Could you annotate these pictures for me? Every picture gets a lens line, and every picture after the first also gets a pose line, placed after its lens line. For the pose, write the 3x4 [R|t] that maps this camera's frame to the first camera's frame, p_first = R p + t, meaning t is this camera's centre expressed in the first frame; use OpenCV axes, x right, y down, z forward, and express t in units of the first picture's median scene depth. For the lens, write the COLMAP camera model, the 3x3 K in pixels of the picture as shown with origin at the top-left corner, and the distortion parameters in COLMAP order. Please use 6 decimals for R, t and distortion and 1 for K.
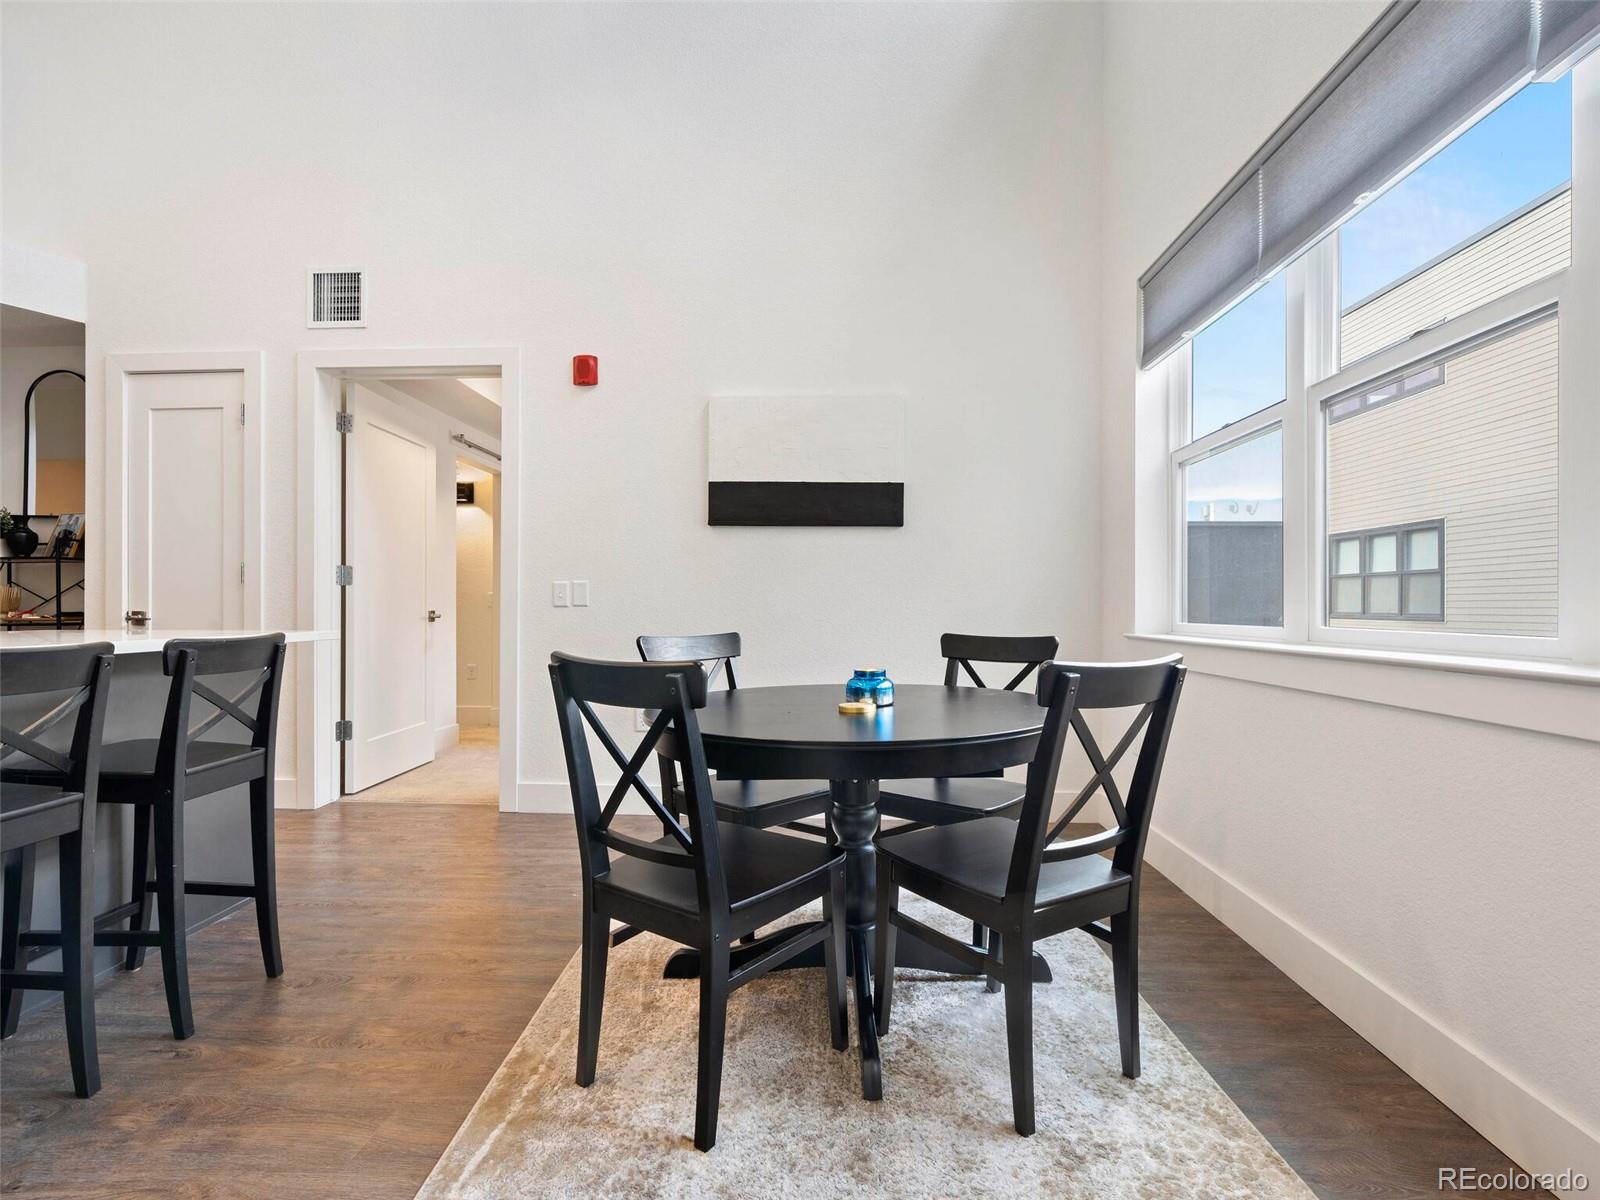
lens RADIAL K [[780.2, 0, 789.1], [0, 780.2, 605.2], [0, 0, 1]] dist [0.002586, 0.000032]
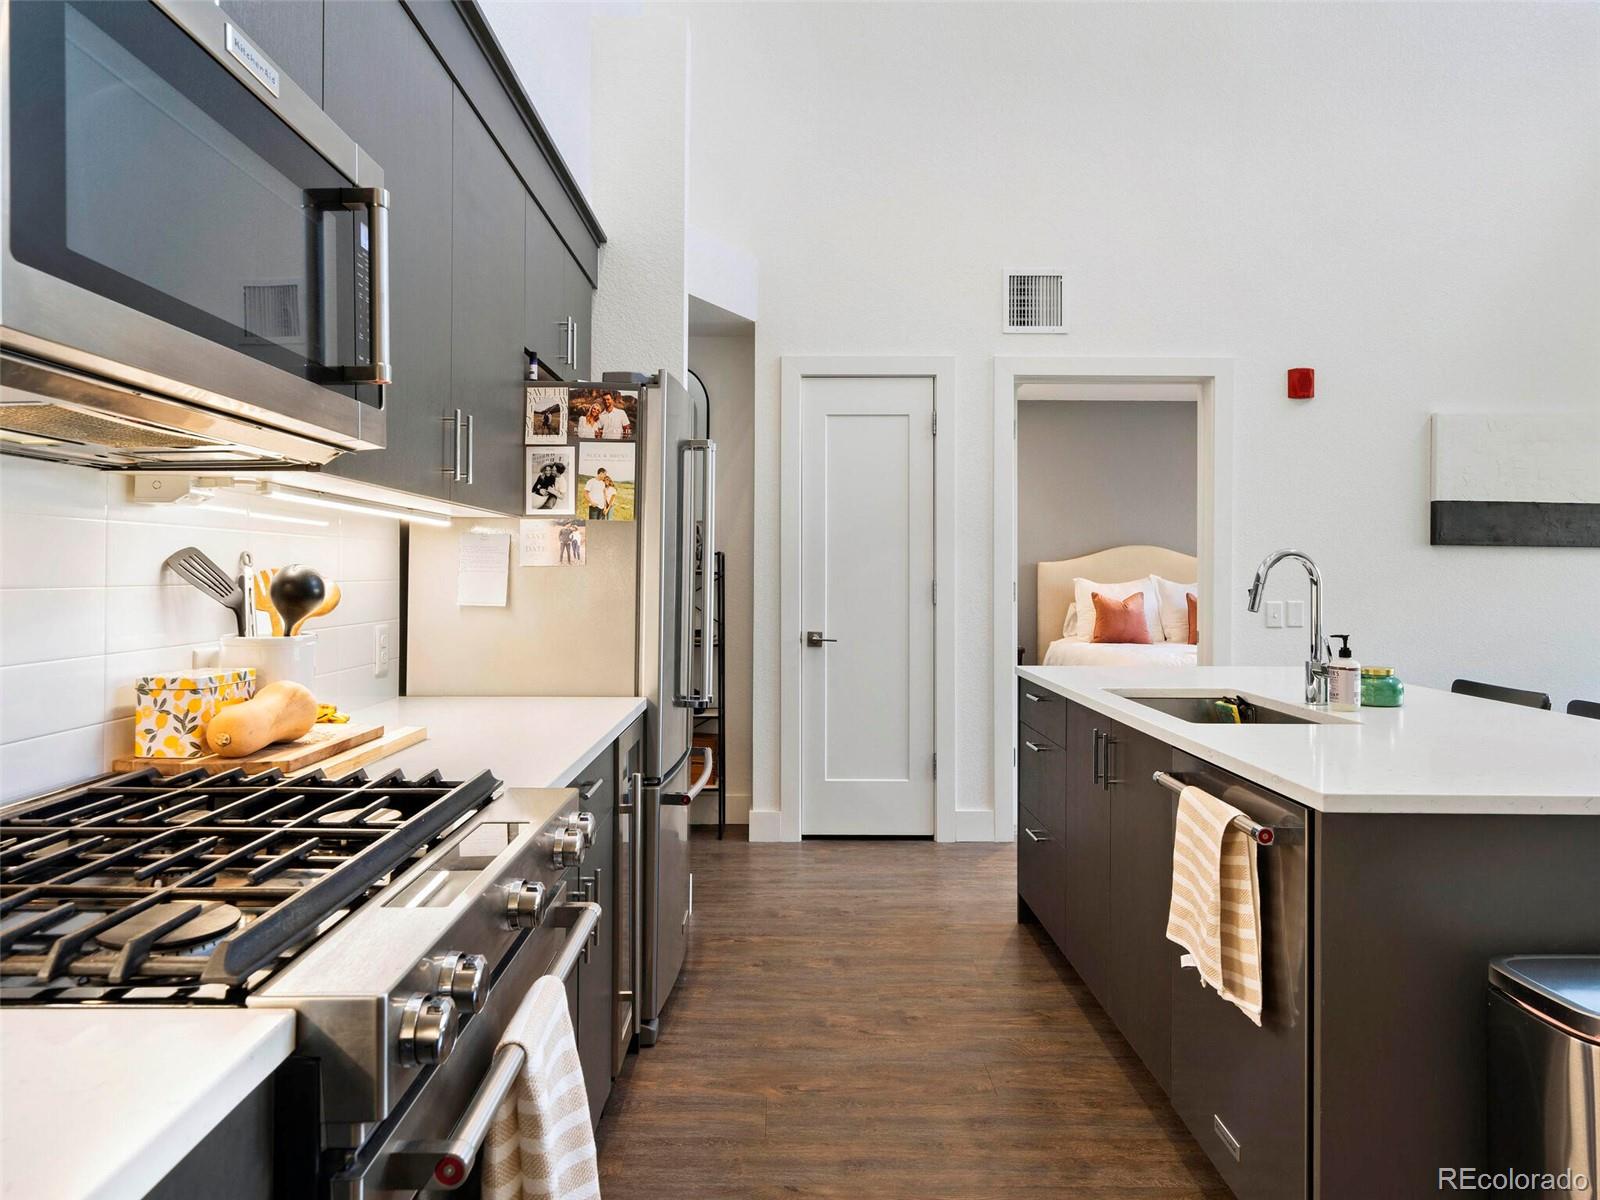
lens RADIAL K [[1044.9, 0, 792.5], [0, 1044.9, 561.5], [0, 0, 1]] dist [0.001863, 0.002179]
pose [[0.998313, 0.003621, 0.057946, -1.129199], [-0.003170, 0.999964, -0.007884, -0.079971], [-0.057972, 0.007687, 0.998289, -0.298620]]
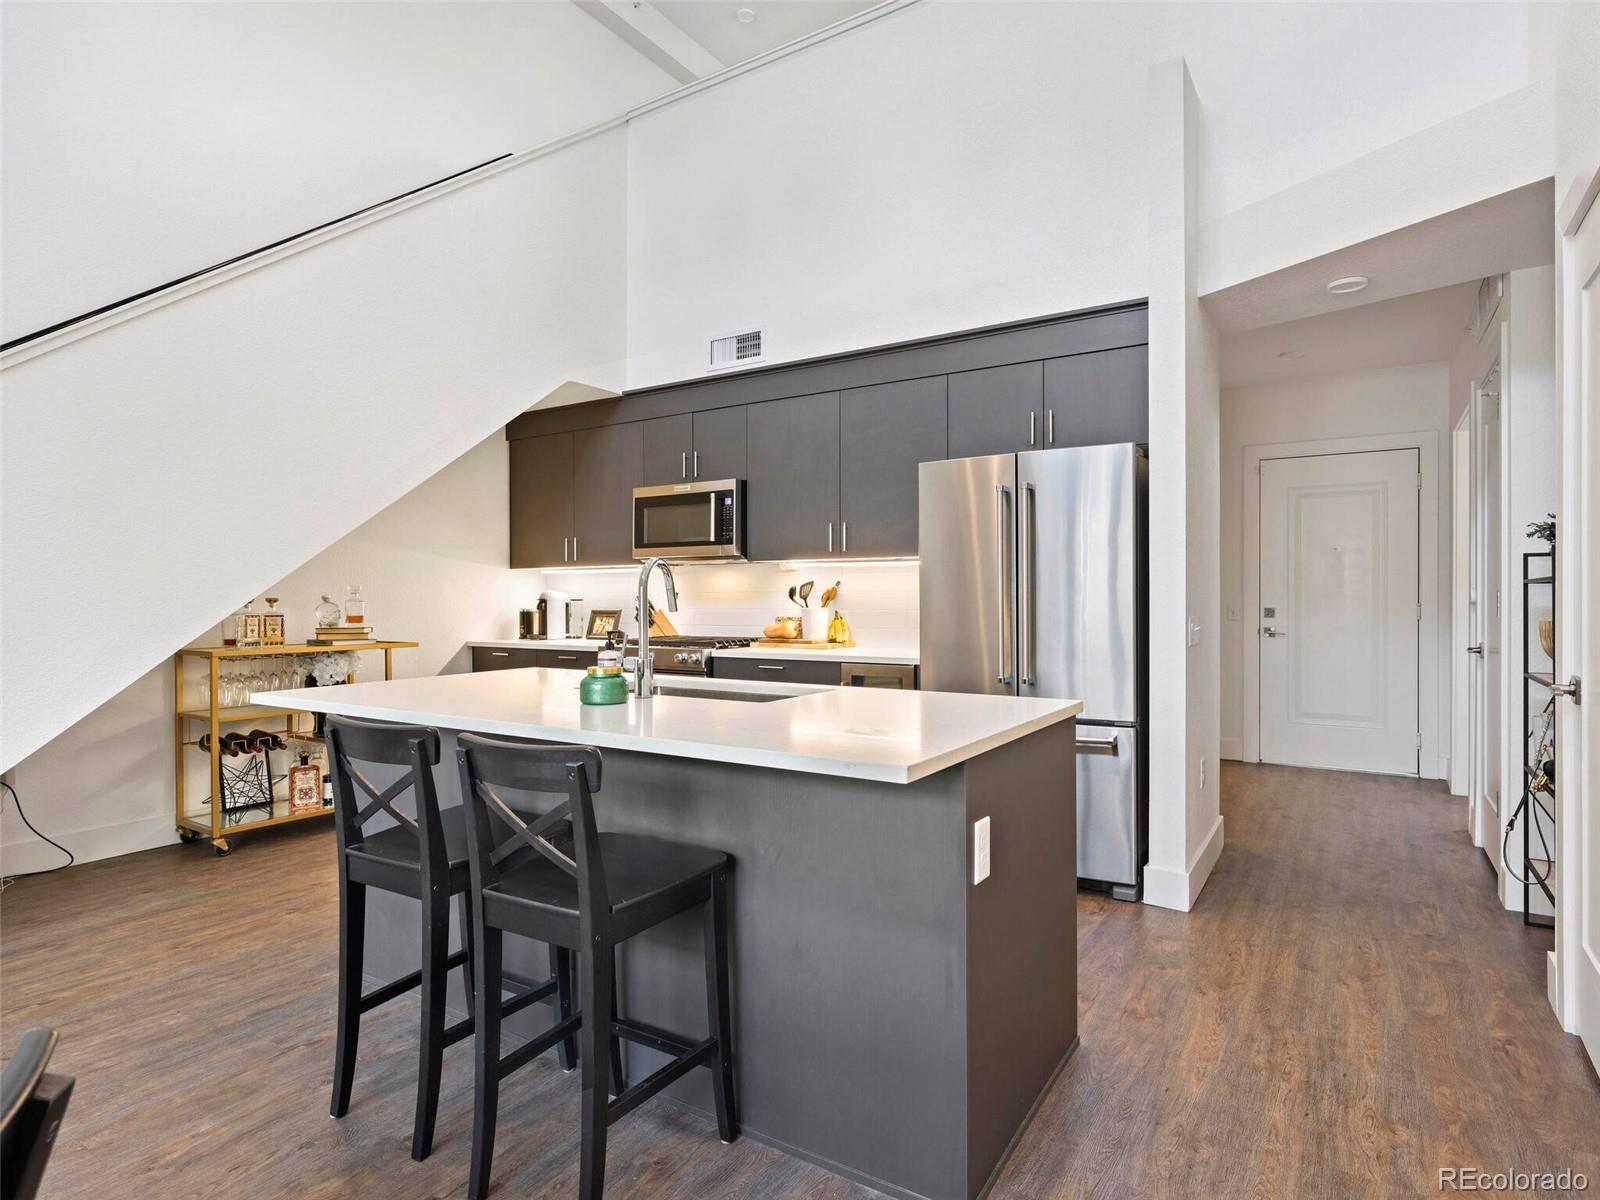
lens RADIAL K [[871.3, 0, 799.7], [0, 871.3, 598.3], [0, 0, 1]] dist [0.002637, 0.000022]
pose [[-0.496878, 0.002497, -0.867817, -0.068260], [0.006308, 0.999980, -0.000734, -0.058683], [0.867798, -0.005839, -0.496883, 1.012295]]
